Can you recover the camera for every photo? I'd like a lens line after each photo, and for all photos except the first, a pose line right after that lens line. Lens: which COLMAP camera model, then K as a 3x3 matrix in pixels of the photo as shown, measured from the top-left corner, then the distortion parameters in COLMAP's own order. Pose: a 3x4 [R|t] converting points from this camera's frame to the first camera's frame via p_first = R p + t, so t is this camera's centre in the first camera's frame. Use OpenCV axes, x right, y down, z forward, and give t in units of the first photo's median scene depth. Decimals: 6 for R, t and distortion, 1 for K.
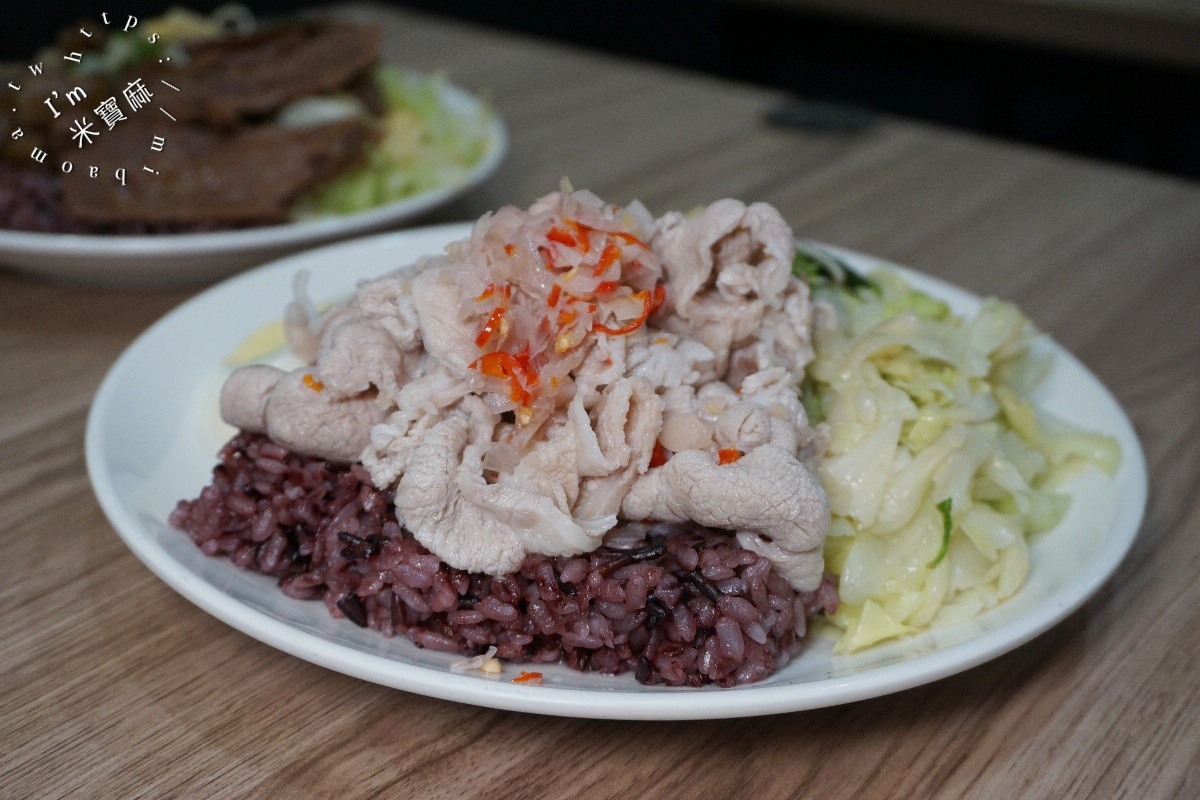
lens RADIAL K [[1048.6, 0, 599.0], [0, 1048.6, 447.0], [0, 0, 1]] dist [-0.009778, 0.000244]
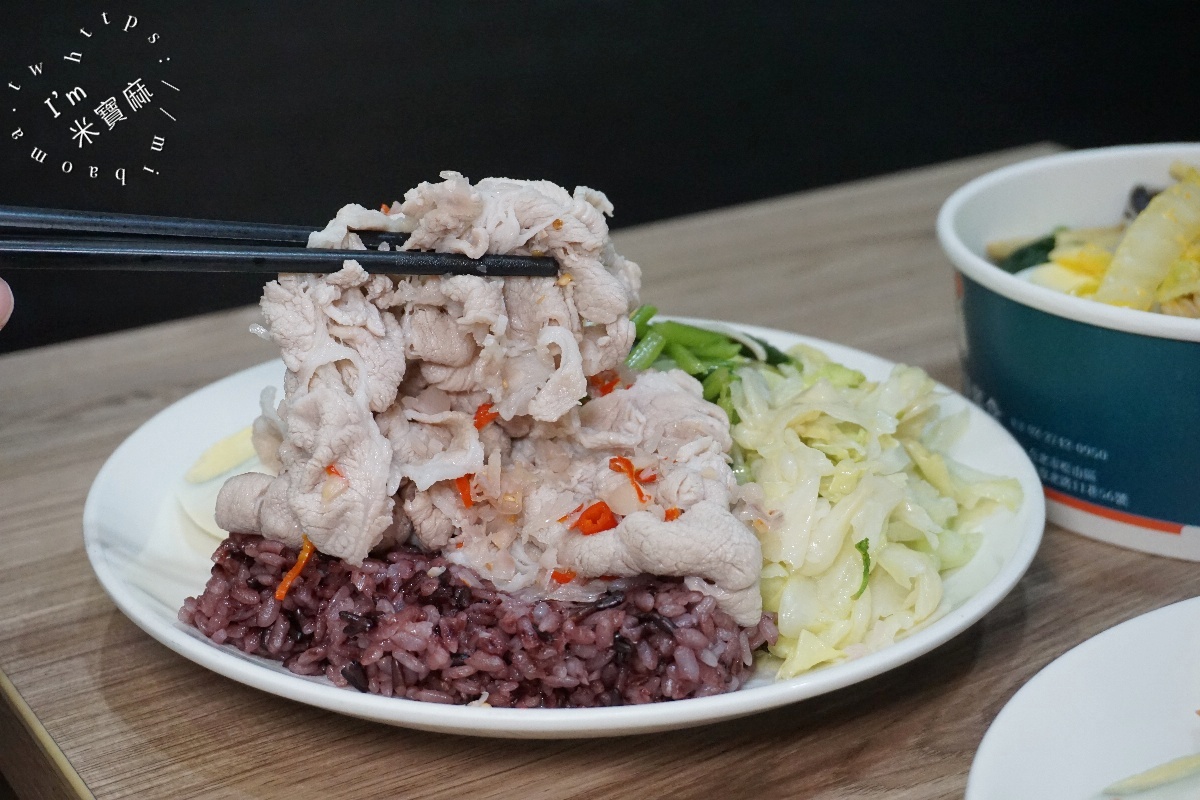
lens RADIAL K [[2074.9, 0, 600.0], [0, 2074.9, 400.0], [0, 0, 1]] dist [0.006353, -0.011678]
pose [[0.992806, -0.077238, 0.091495, -0.156172], [0.089601, 0.986117, -0.139800, 0.197626], [-0.079427, 0.146992, 0.985944, -1.283657]]
